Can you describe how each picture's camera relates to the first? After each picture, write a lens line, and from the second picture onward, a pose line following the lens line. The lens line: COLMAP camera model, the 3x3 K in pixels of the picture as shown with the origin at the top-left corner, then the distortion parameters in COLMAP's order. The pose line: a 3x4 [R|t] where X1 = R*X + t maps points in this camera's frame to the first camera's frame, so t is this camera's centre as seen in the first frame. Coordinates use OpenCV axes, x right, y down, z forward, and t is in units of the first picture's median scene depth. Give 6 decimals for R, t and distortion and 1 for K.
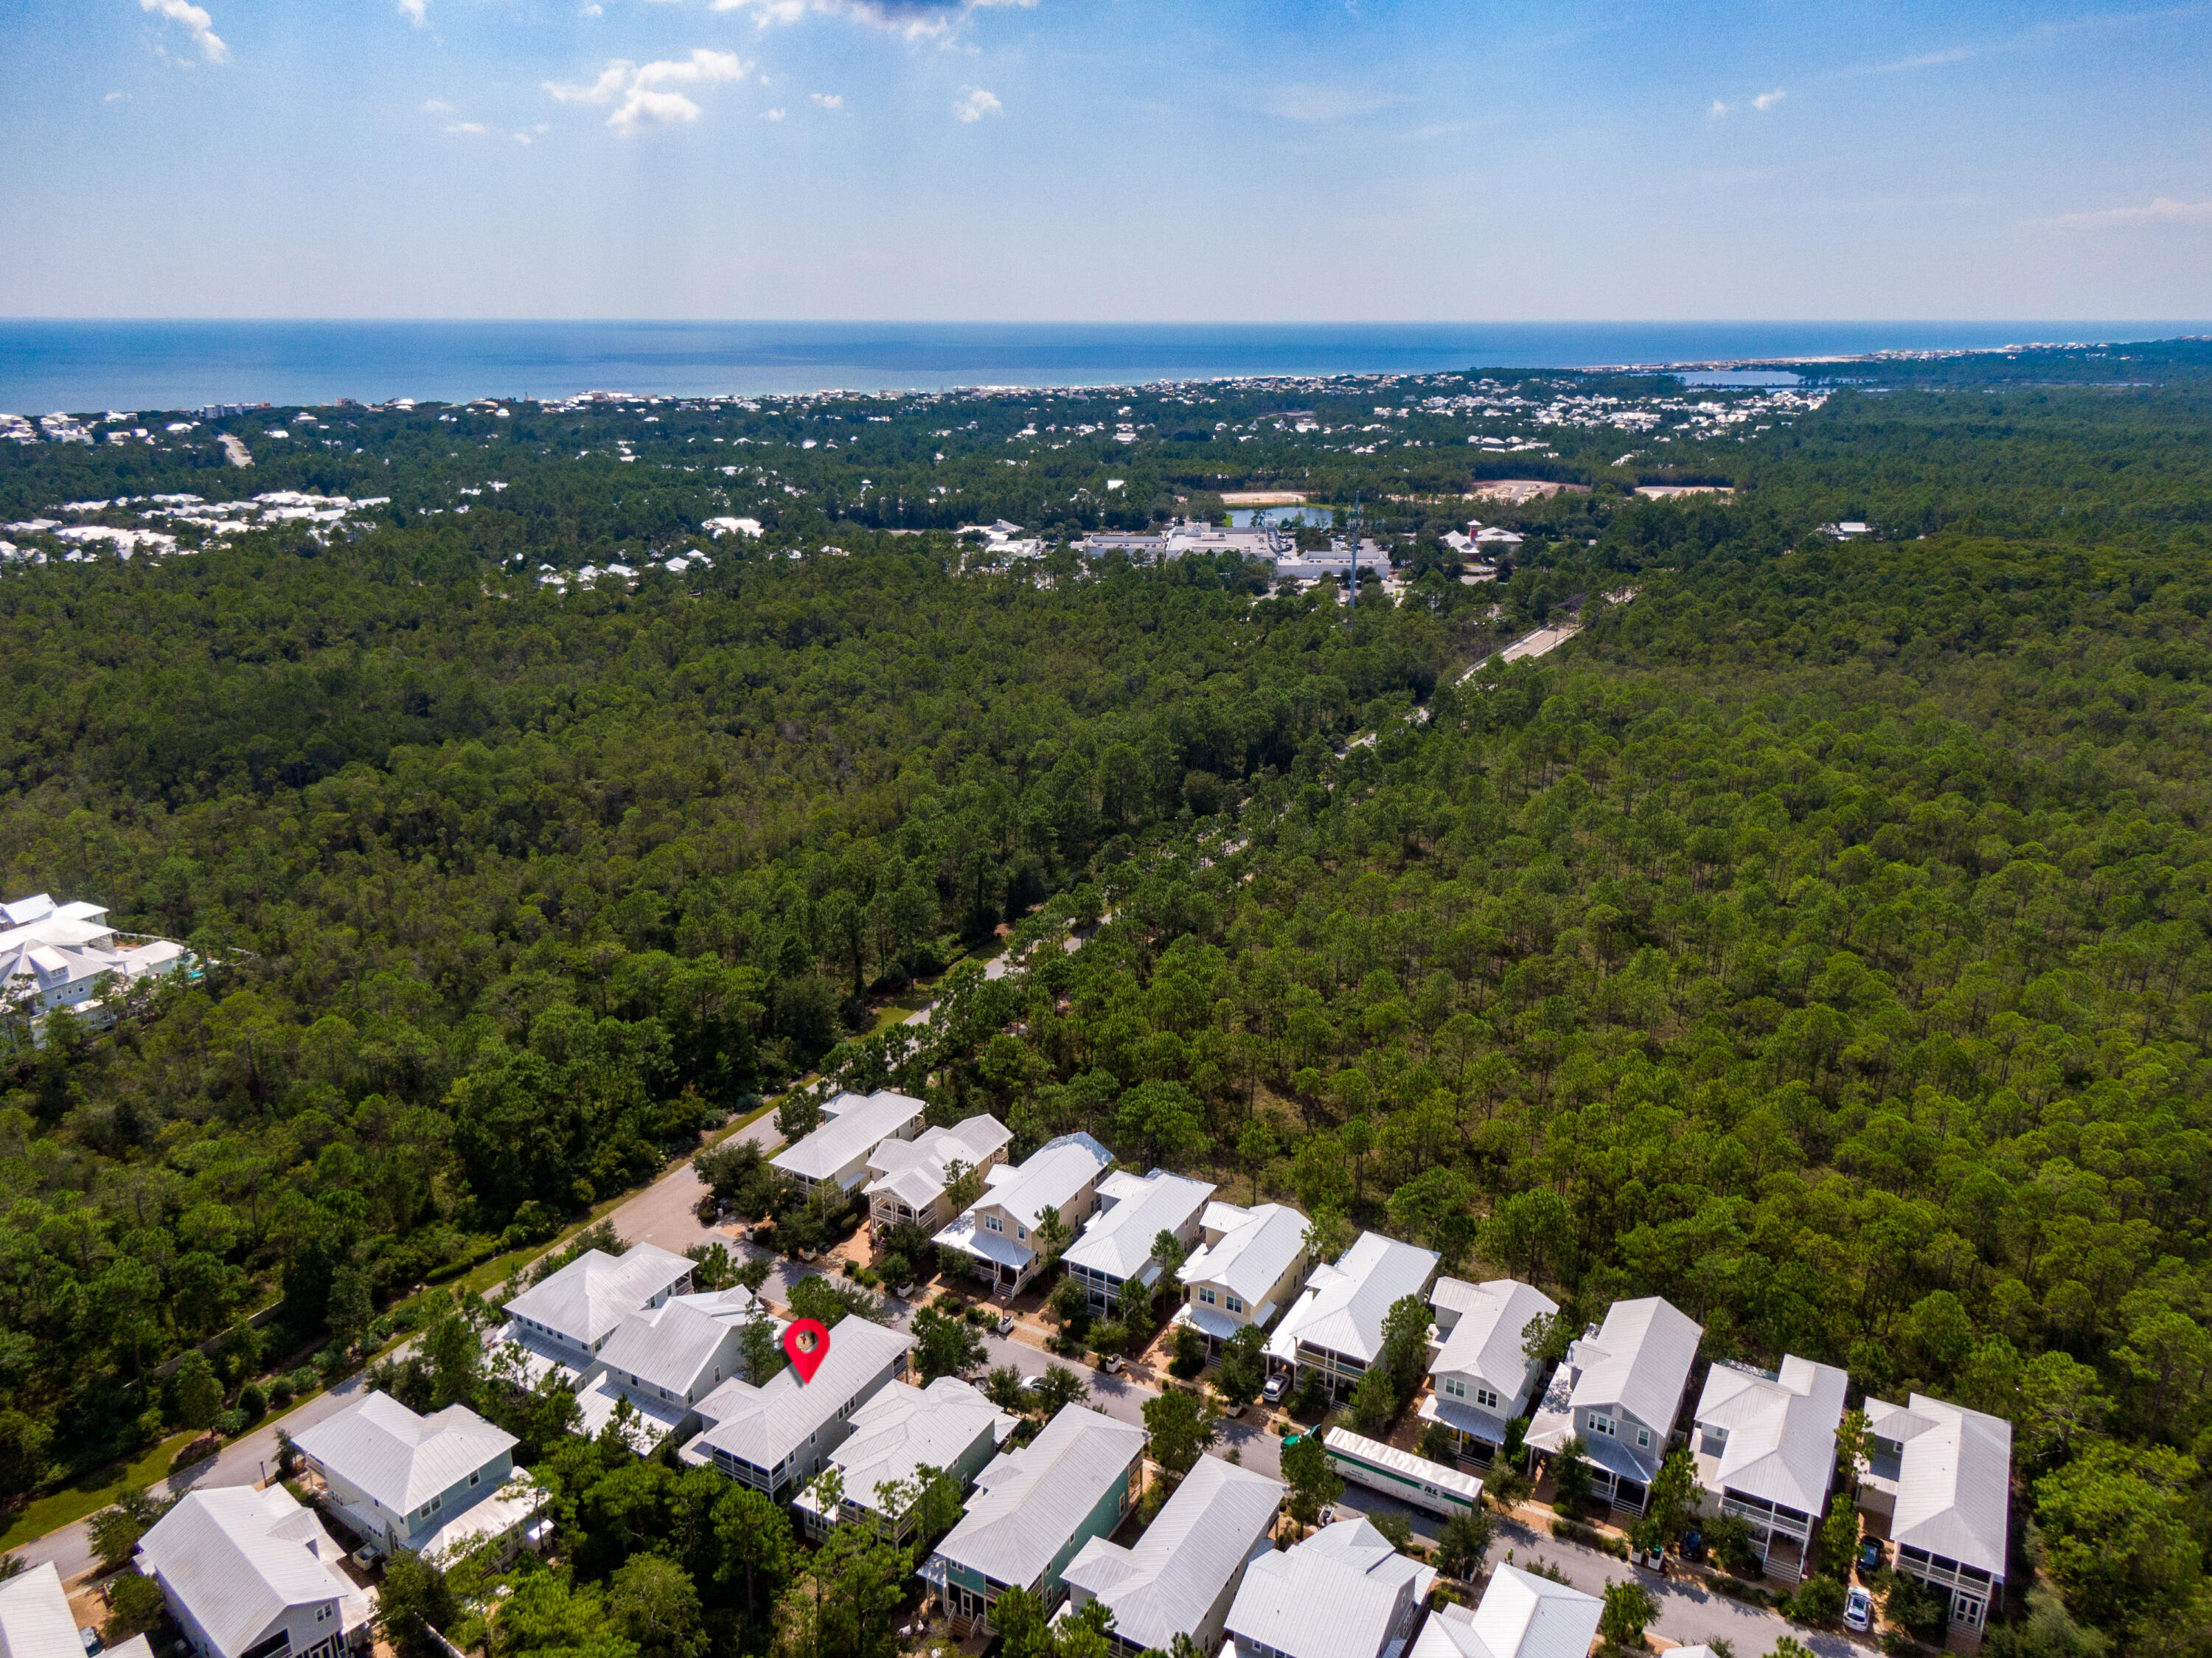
lens RADIAL K [[1595.9, 0, 1107.1], [0, 1595.9, 824.8], [0, 0, 1]] dist [0.032223, -0.030404]
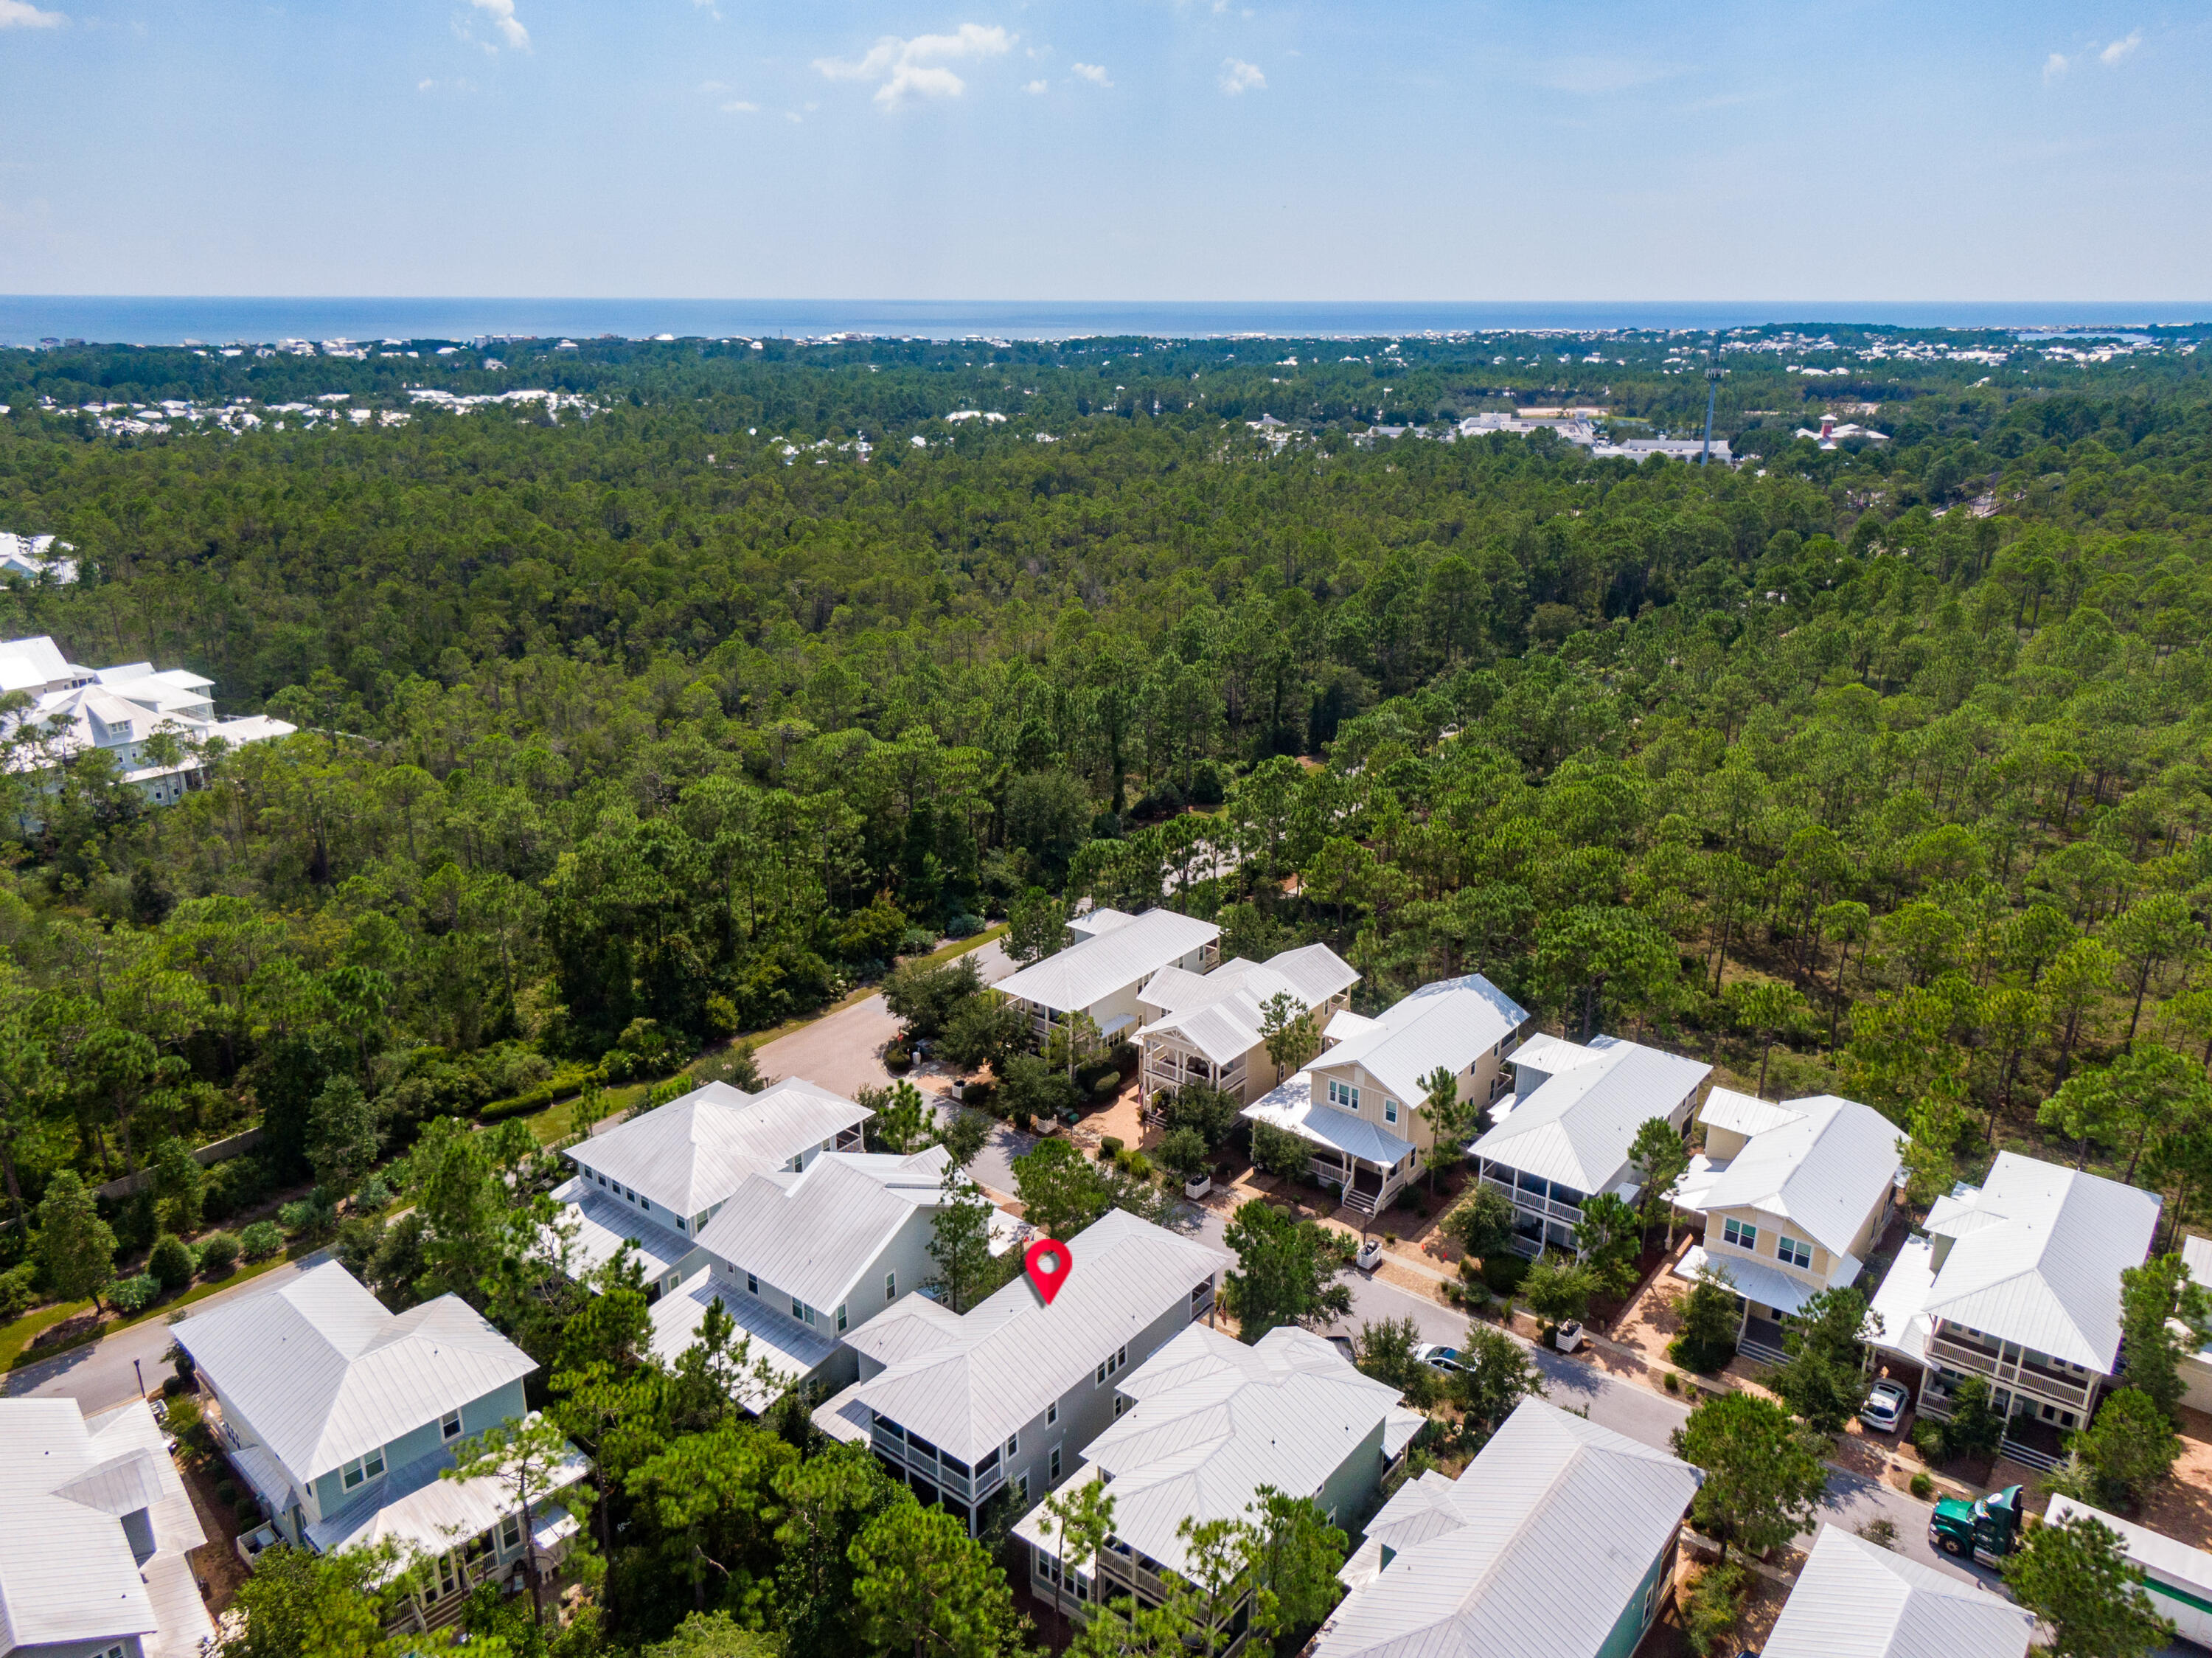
lens RADIAL K [[1595.9, 0, 1099.2], [0, 1595.9, 829.2], [0, 0, 1]] dist [0.032223, -0.030404]
pose [[0.988400, 0.045414, -0.144921, -0.075951], [-0.043974, 0.998946, 0.013129, 0.136846], [0.145365, -0.006604, 0.989356, 0.360876]]
